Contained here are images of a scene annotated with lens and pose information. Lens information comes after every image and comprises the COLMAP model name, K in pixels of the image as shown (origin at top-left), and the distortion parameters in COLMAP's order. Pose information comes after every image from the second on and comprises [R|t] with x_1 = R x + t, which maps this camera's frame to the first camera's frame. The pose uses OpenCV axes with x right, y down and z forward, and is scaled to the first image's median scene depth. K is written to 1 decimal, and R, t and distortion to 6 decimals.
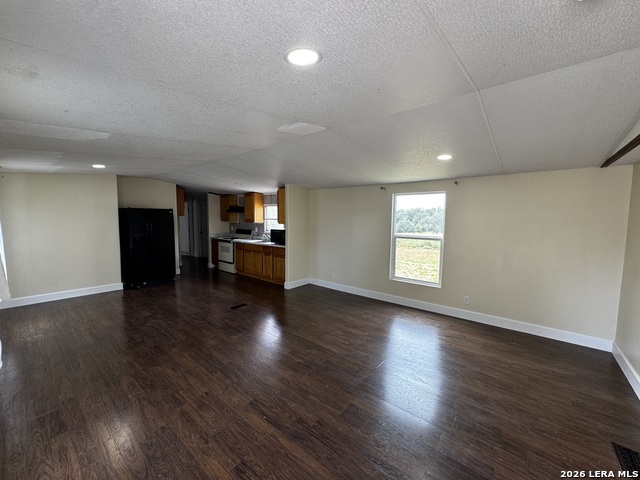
lens RADIAL K [[256.3, 0, 320.9], [0, 256.3, 239.2], [0, 0, 1]] dist [-0.001537, -0.001032]
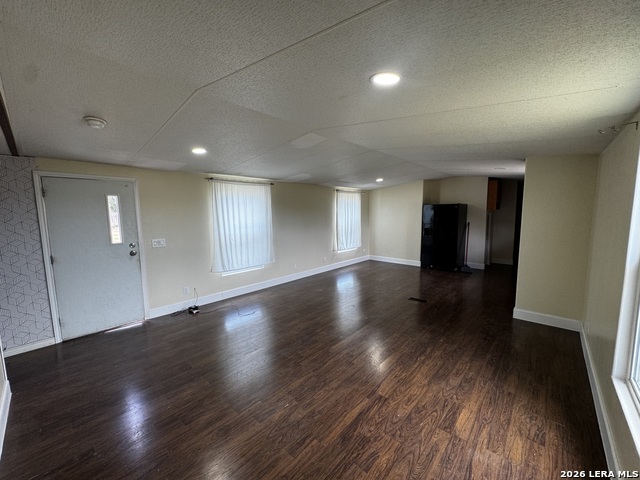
lens RADIAL K [[256.3, 0, 320.1], [0, 256.3, 240.8], [0, 0, 1]] dist [-0.001537, -0.001032]
pose [[-0.034469, 0.101958, -0.994191, 0.716567], [-0.073212, 0.991852, 0.104256, -0.048633], [0.996721, 0.076380, -0.026723, 0.667765]]
